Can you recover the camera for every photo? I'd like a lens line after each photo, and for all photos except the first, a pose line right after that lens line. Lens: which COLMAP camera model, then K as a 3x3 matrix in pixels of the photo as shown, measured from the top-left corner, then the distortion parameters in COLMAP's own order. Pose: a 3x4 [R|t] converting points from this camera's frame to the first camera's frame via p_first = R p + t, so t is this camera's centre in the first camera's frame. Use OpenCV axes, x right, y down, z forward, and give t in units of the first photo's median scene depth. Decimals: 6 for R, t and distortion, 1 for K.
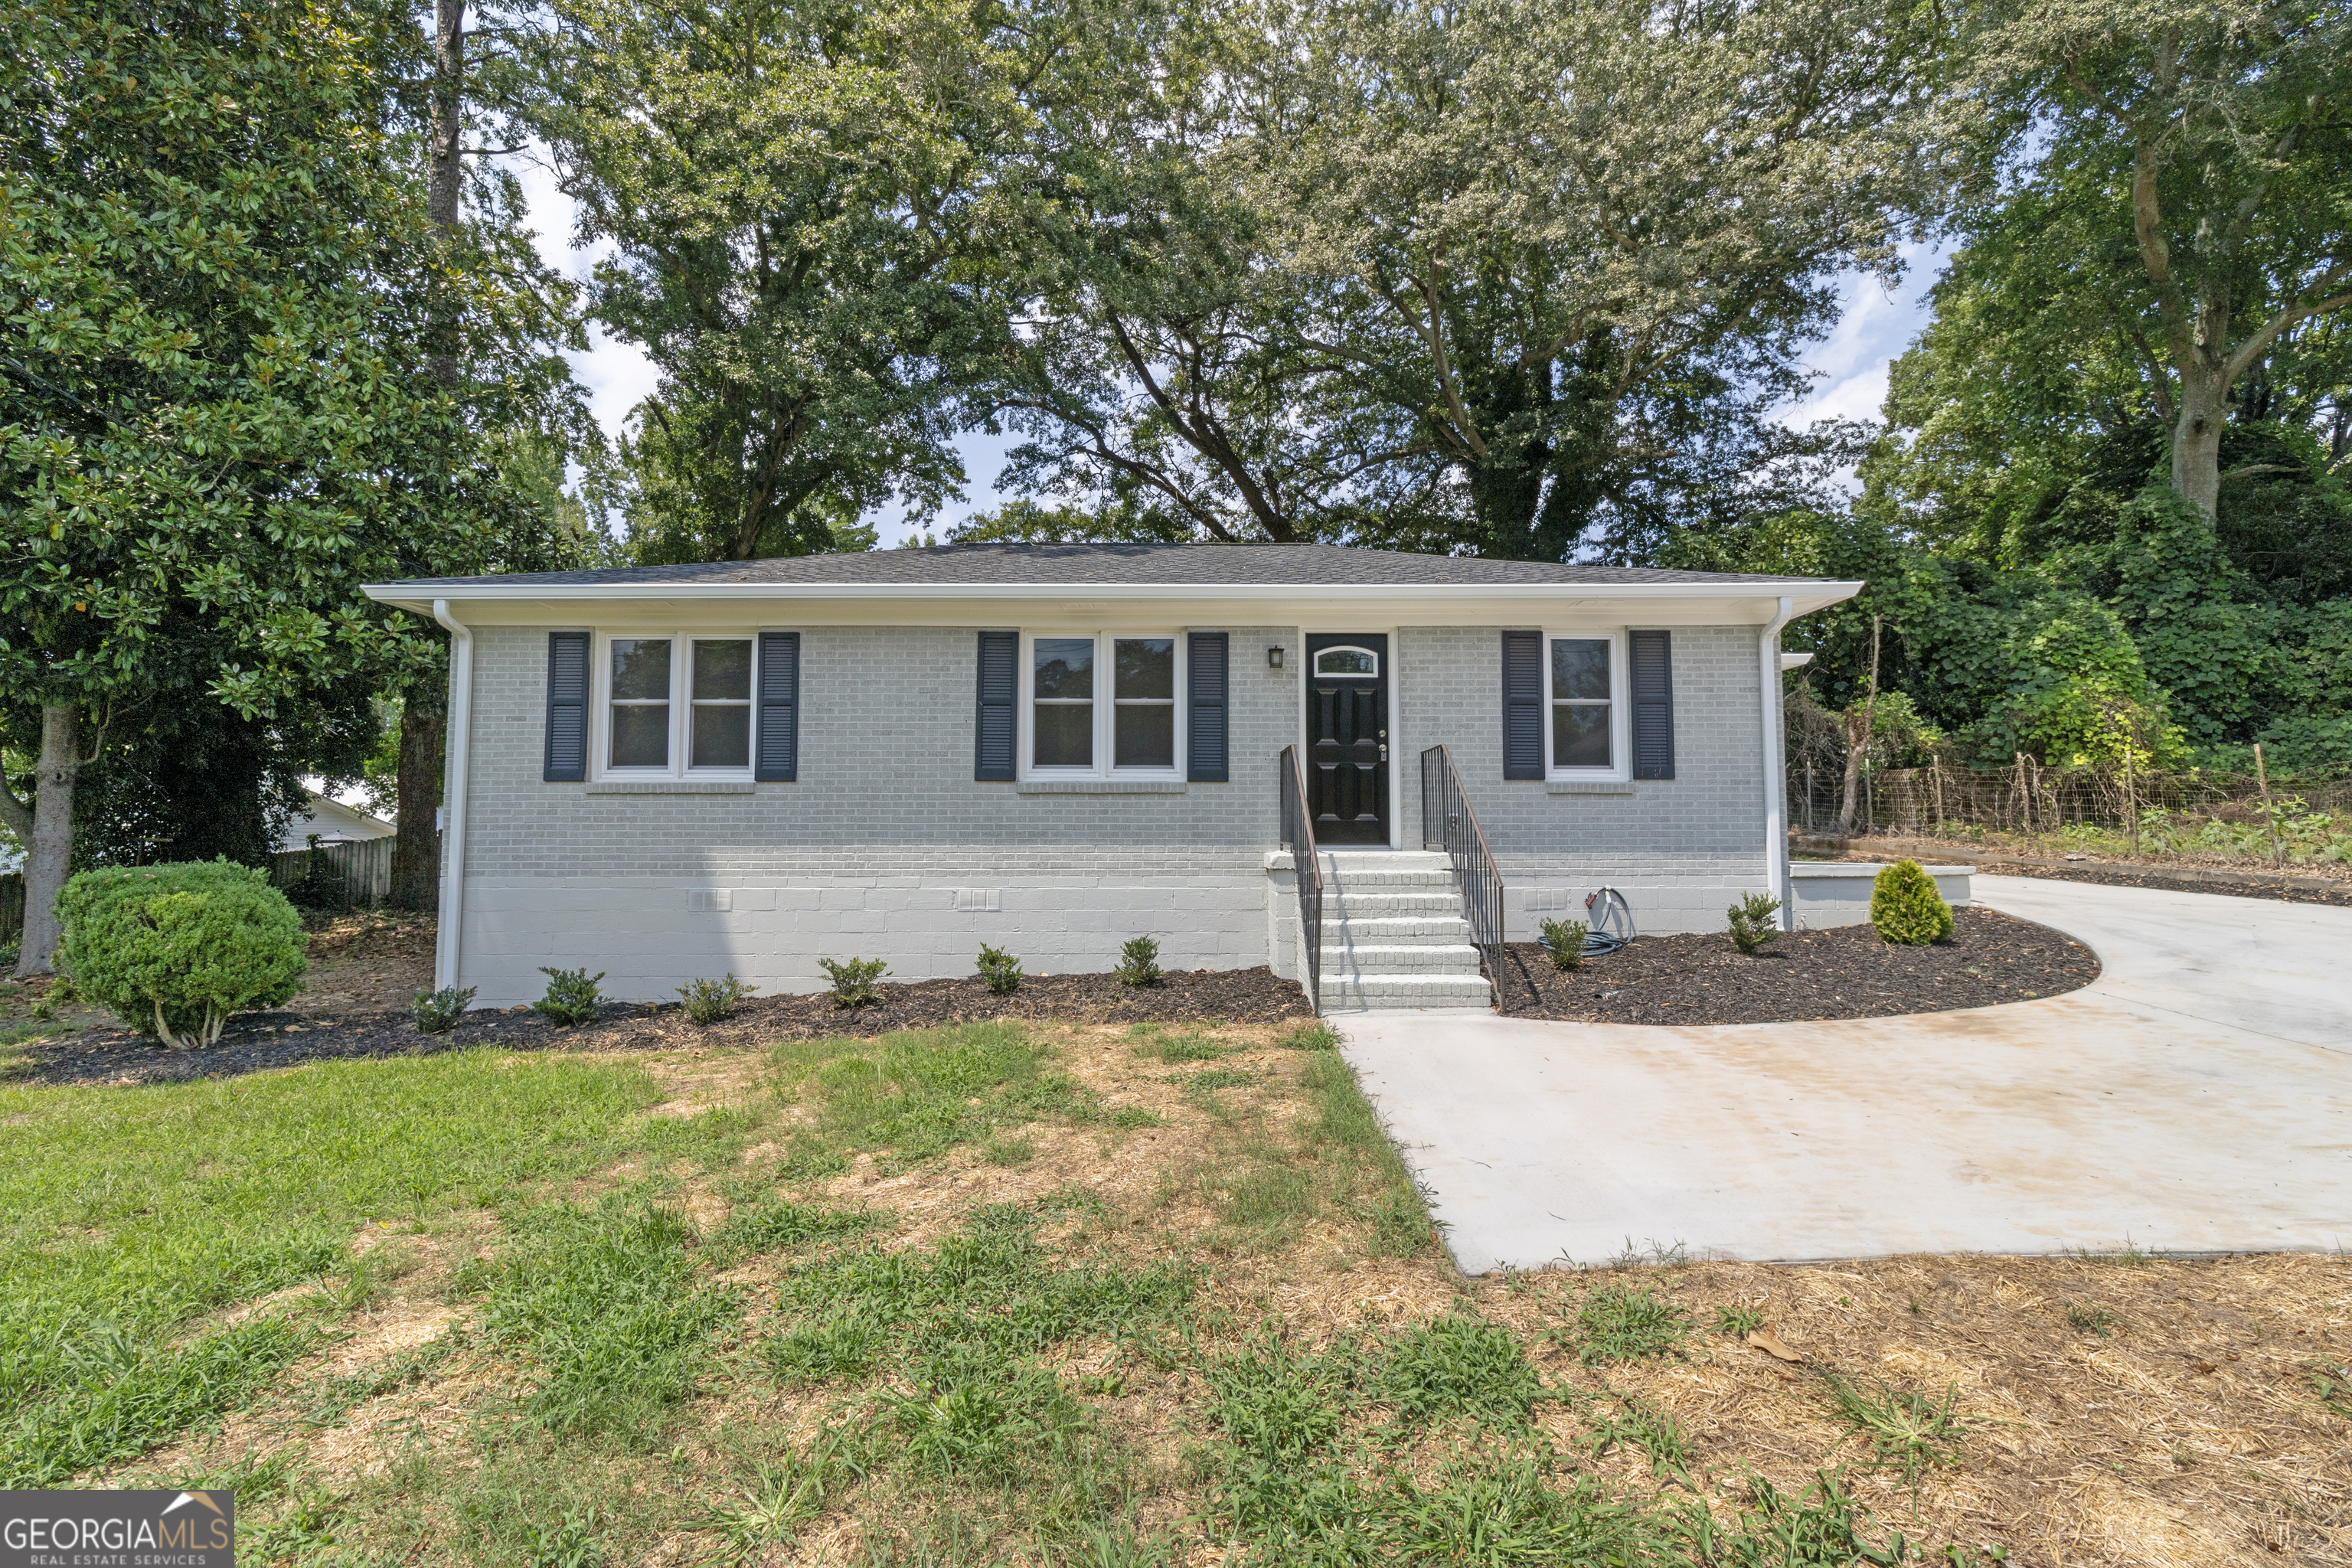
lens RADIAL K [[1105.0, 0, 1183.9], [0, 1105.0, 776.8], [0, 0, 1]] dist [0.000861, 0.004946]
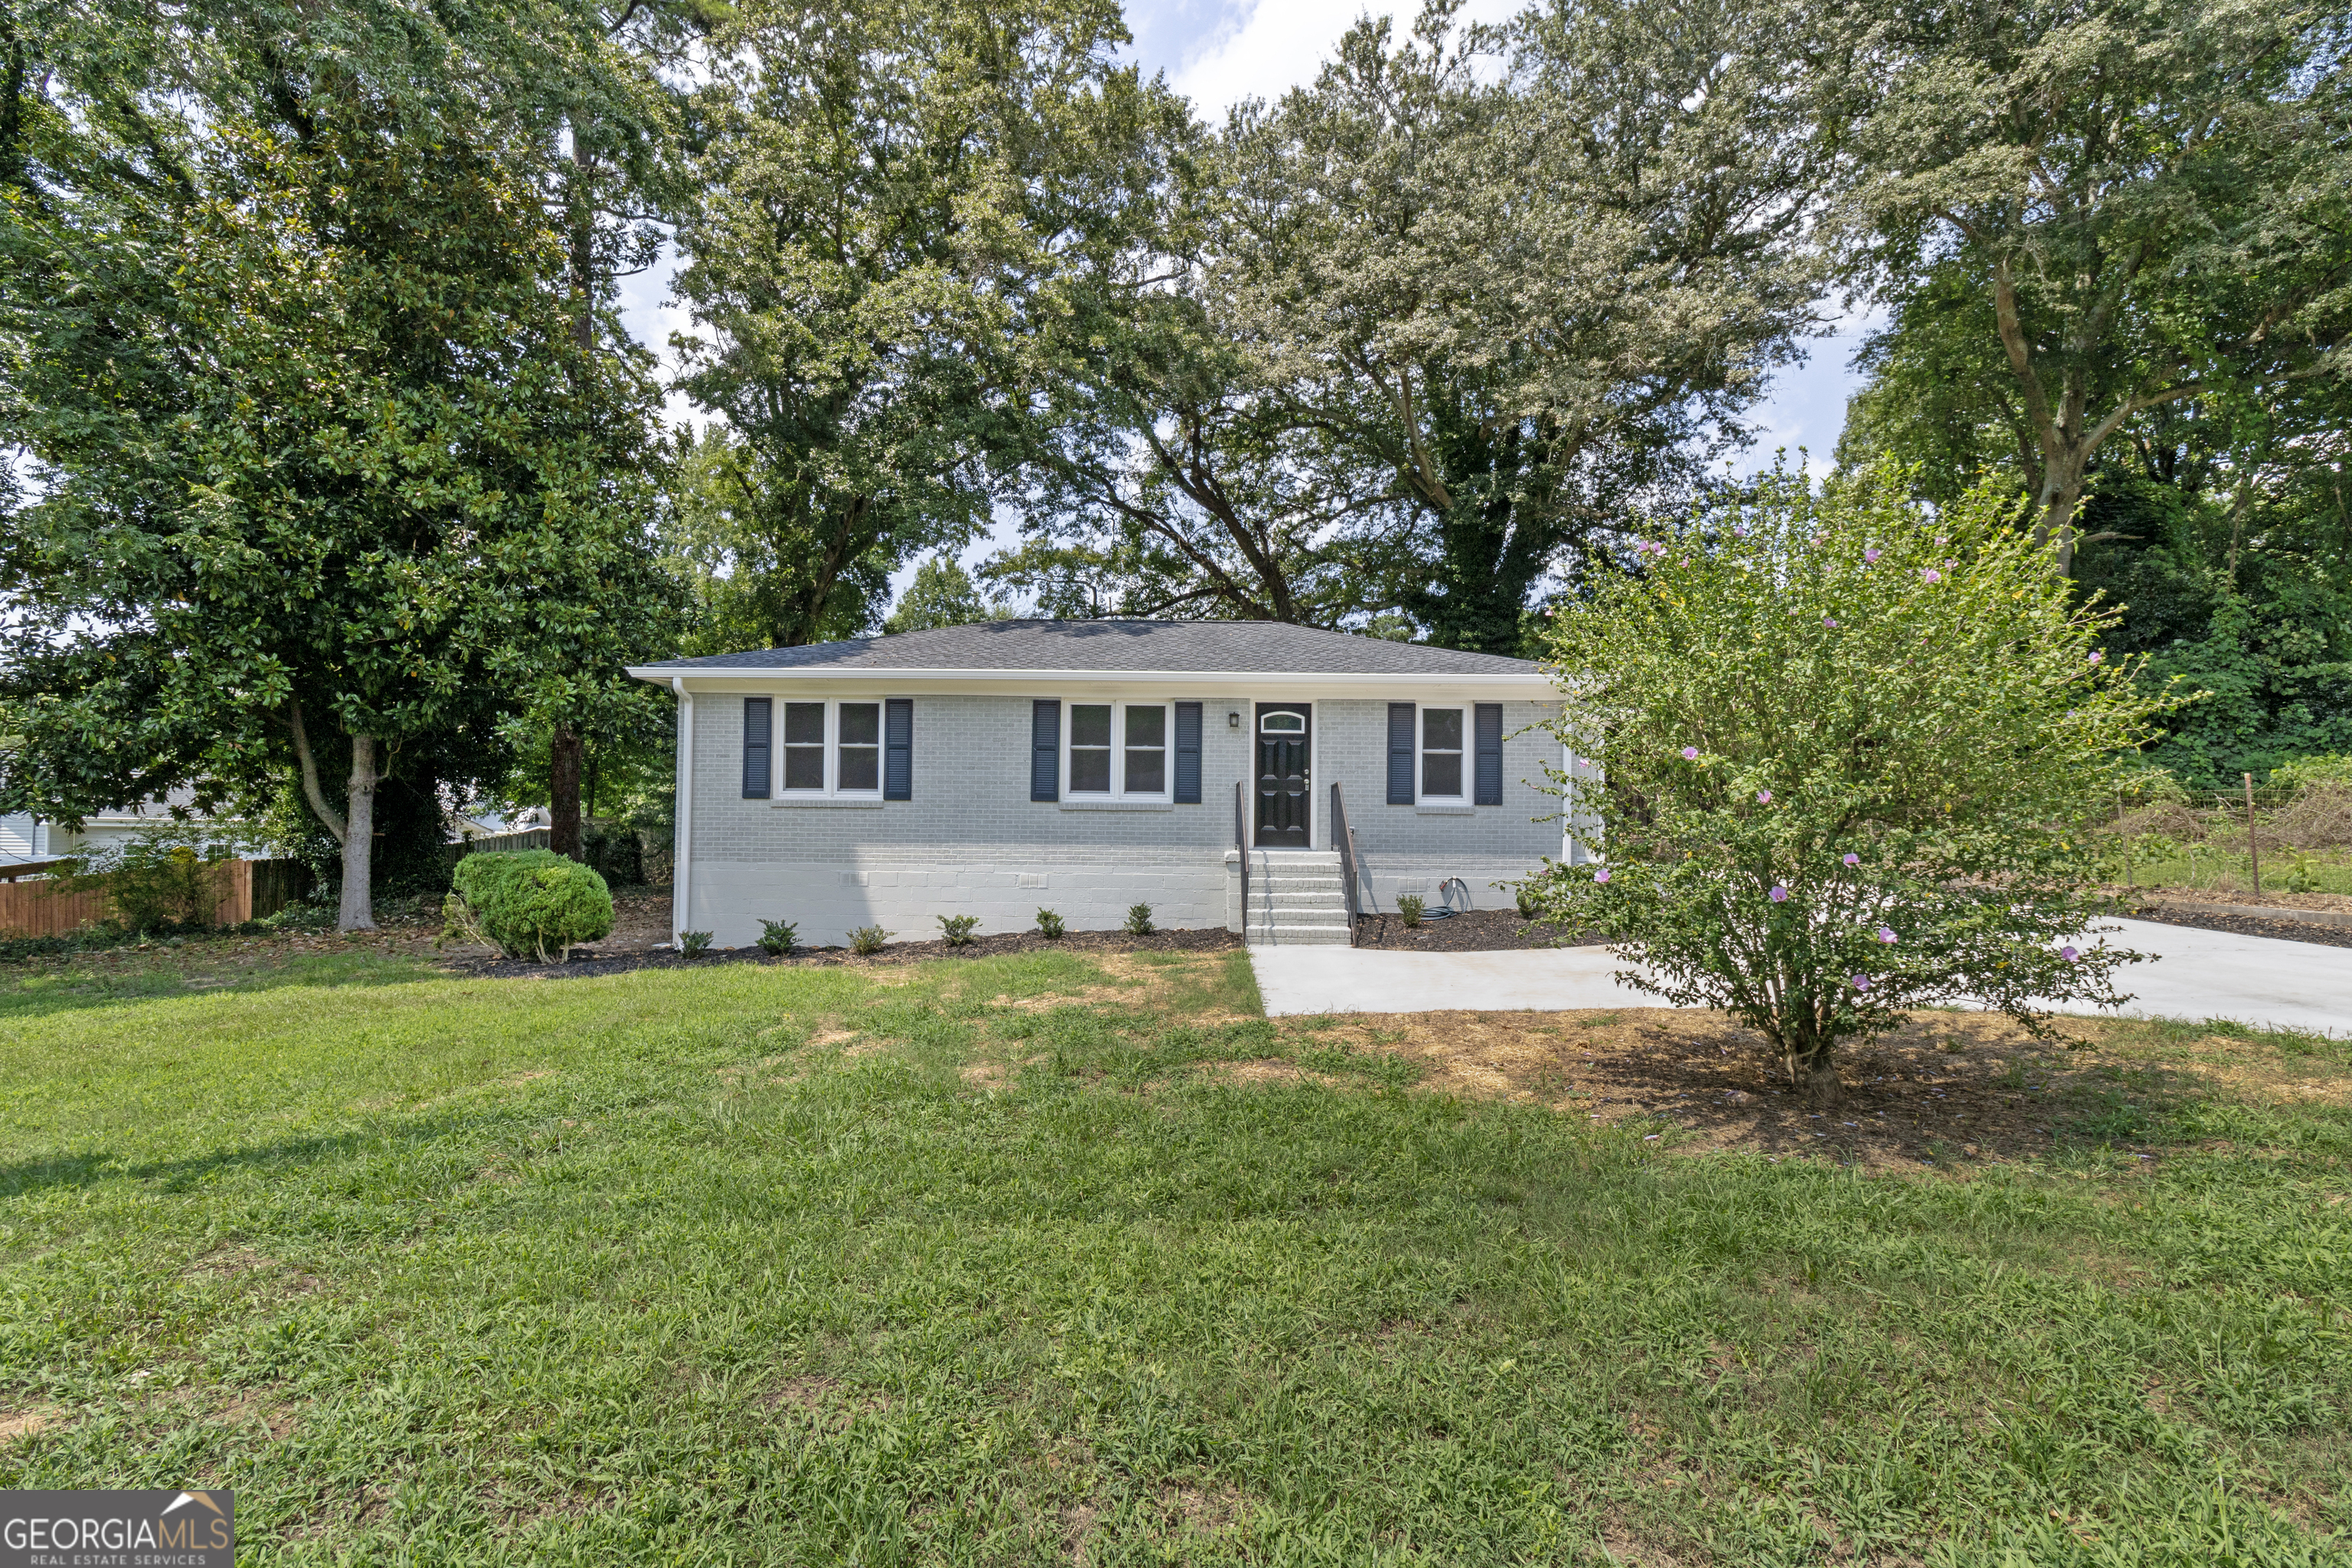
lens RADIAL K [[1105.0, 0, 1173.0], [0, 1105.0, 803.1], [0, 0, 1]] dist [0.000861, 0.004946]
pose [[0.999834, 0.010136, -0.015168, 0.024308], [-0.009832, 0.999752, 0.020005, -0.024708], [0.015367, -0.019853, 0.999685, -0.473933]]
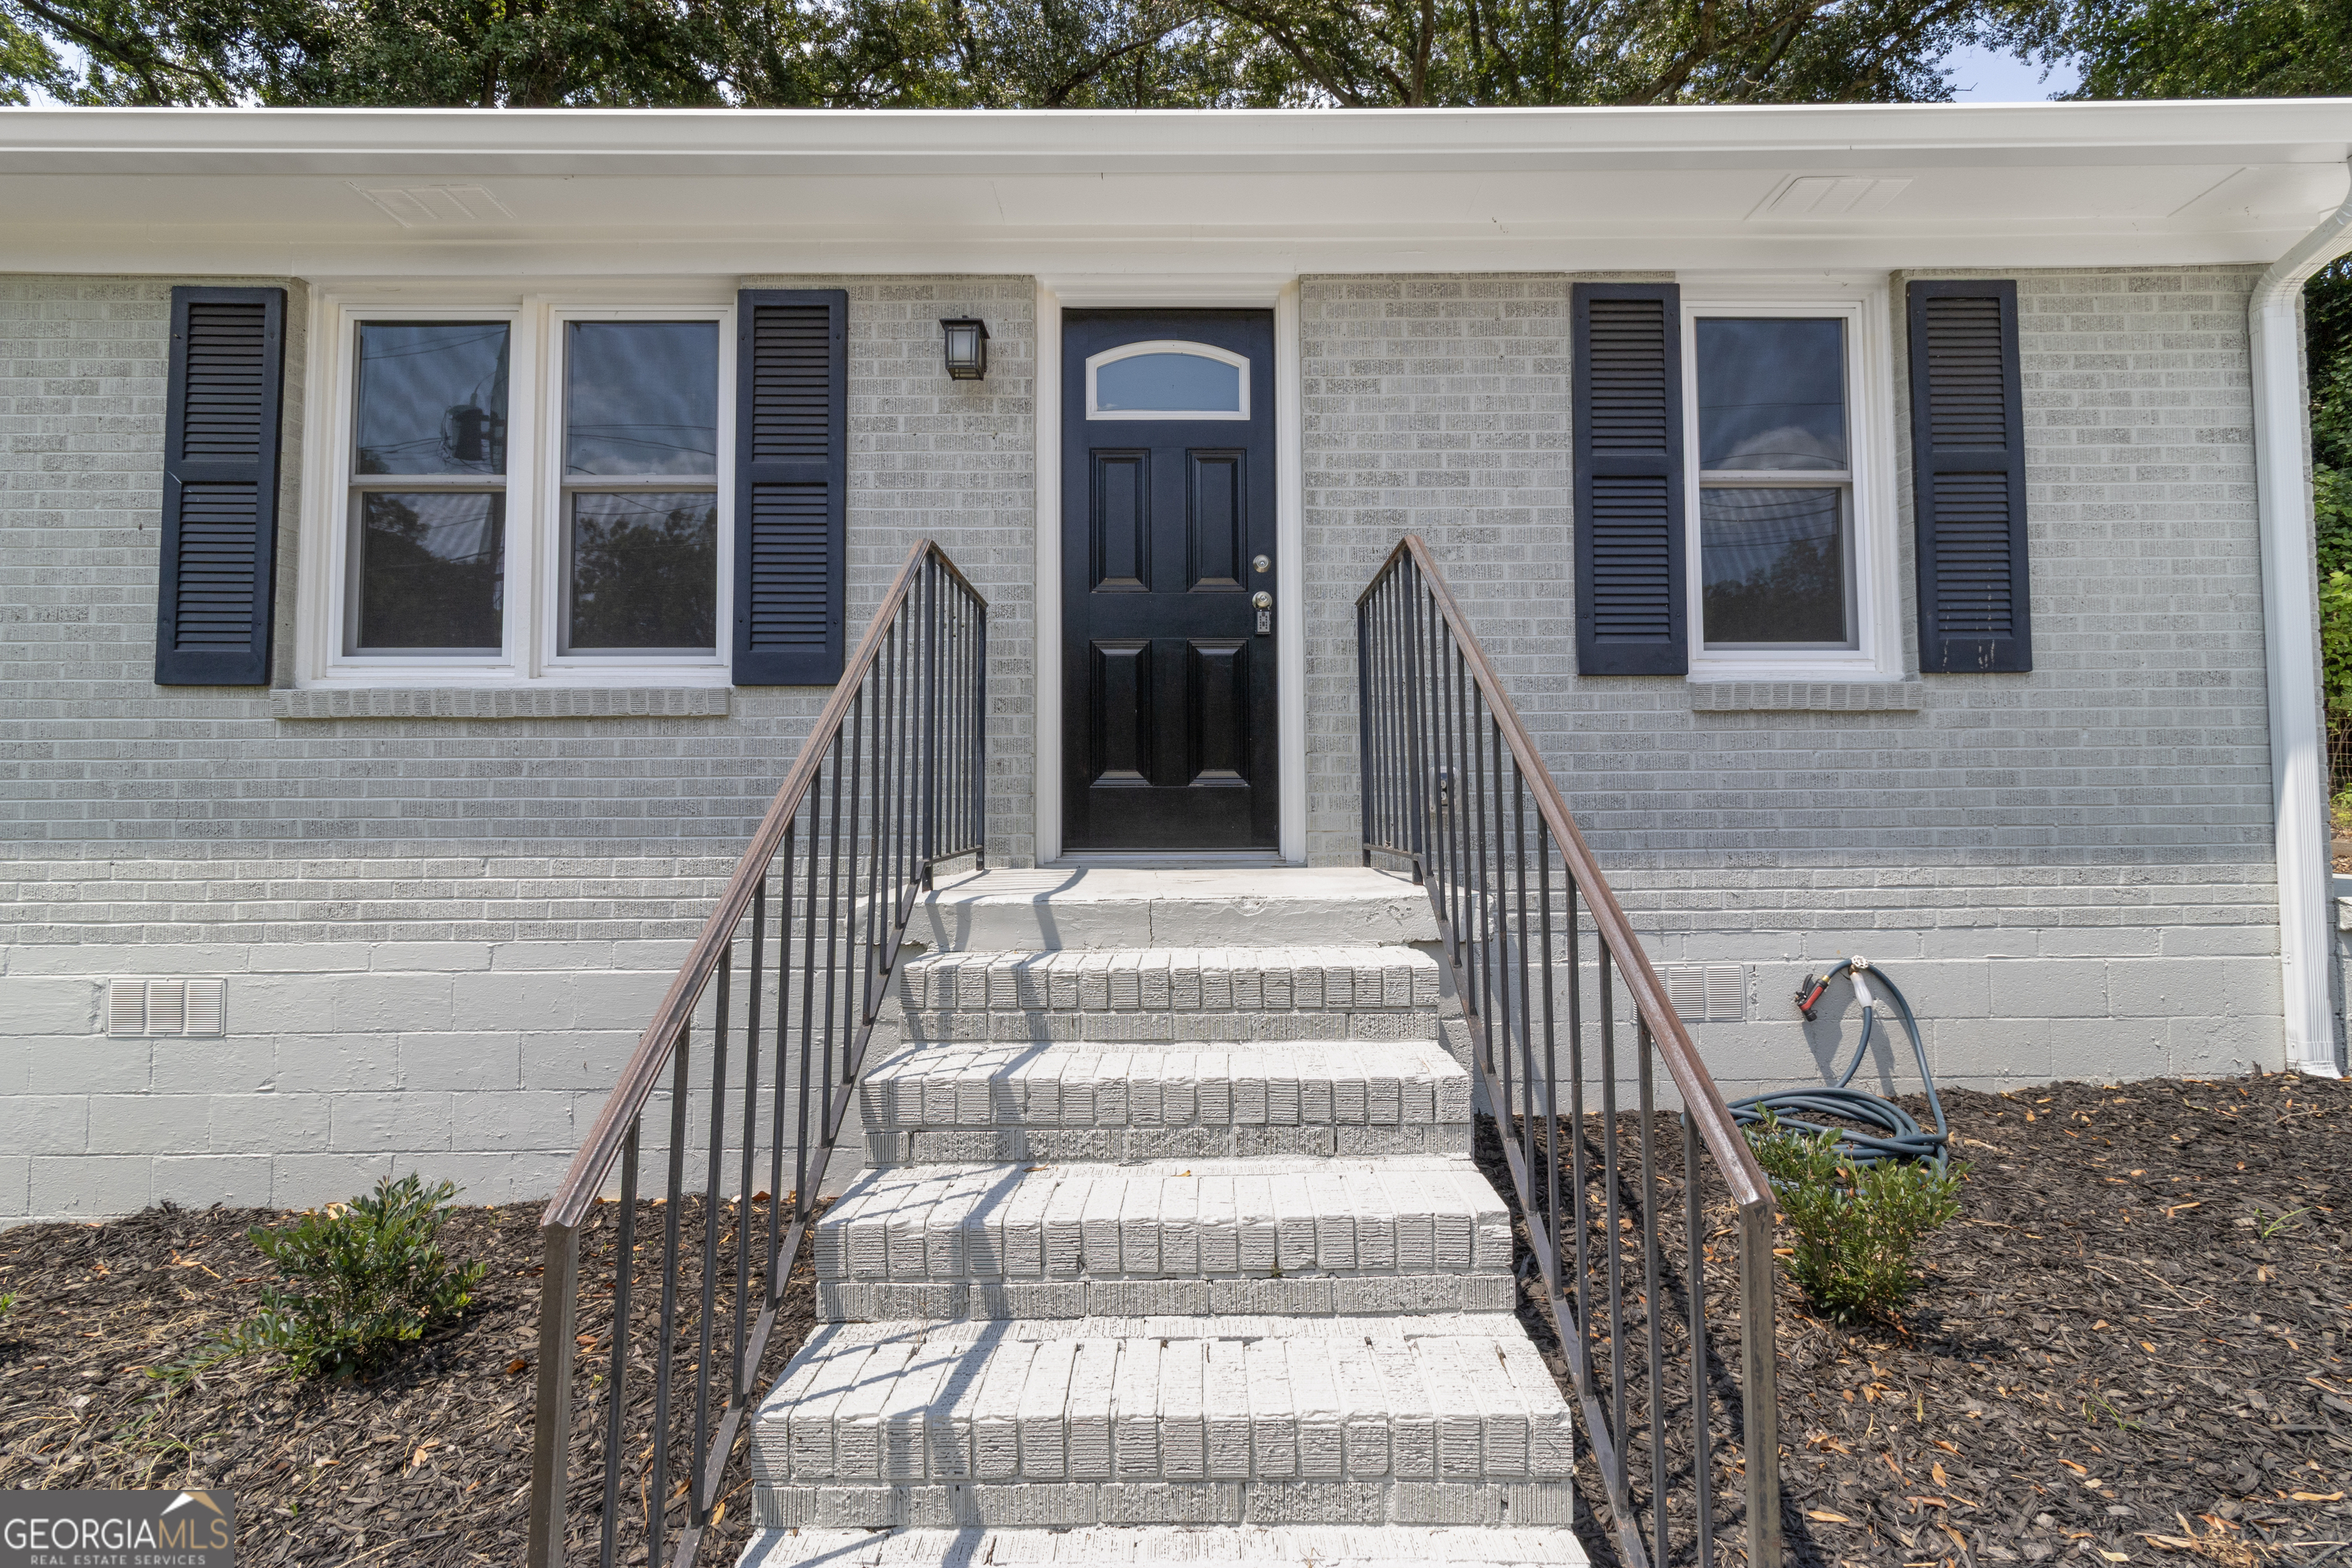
lens RADIAL K [[1105.0, 0, 1178.8], [0, 1105.0, 784.9], [0, 0, 1]] dist [0.000861, 0.004946]
pose [[0.999960, -0.005664, 0.006976, 0.147210], [0.005458, 0.999559, 0.029199, 0.027114], [-0.007139, -0.029160, 0.999549, 0.607351]]
